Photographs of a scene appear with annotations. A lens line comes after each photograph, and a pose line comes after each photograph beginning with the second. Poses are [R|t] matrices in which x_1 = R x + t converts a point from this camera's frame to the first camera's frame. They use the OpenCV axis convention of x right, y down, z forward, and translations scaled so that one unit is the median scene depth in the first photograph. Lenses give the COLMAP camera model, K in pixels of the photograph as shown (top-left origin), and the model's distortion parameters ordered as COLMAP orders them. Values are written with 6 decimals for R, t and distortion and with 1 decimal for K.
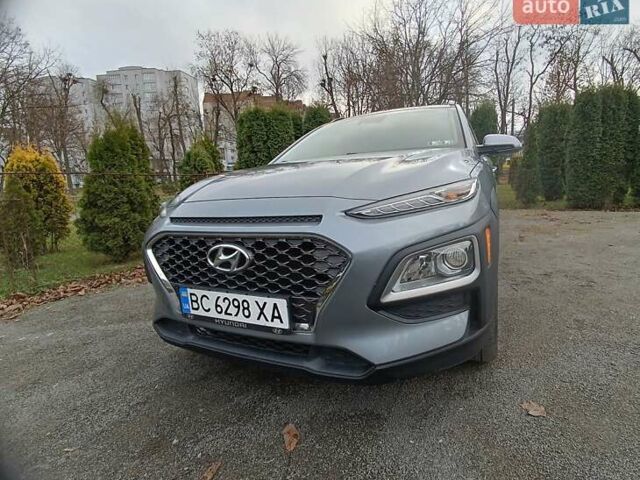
lens RADIAL K [[296.9, 0, 337.1], [0, 296.9, 231.1], [0, 0, 1]] dist [-0.012439, -0.003256]
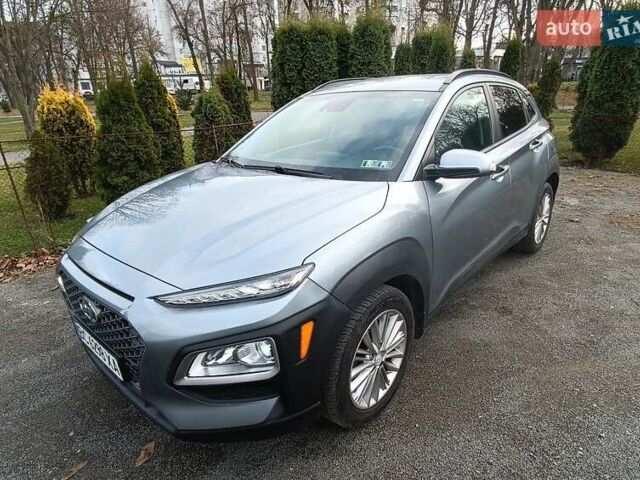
lens RADIAL K [[348.7, 0, 323.2], [0, 348.7, 243.8], [0, 0, 1]] dist [-0.001784, 0.002780]
pose [[0.964189, 0.109432, -0.241587, 0.163239], [-0.050898, 0.970324, 0.236391, -0.105709], [0.260286, -0.215629, 0.941146, 0.005624]]
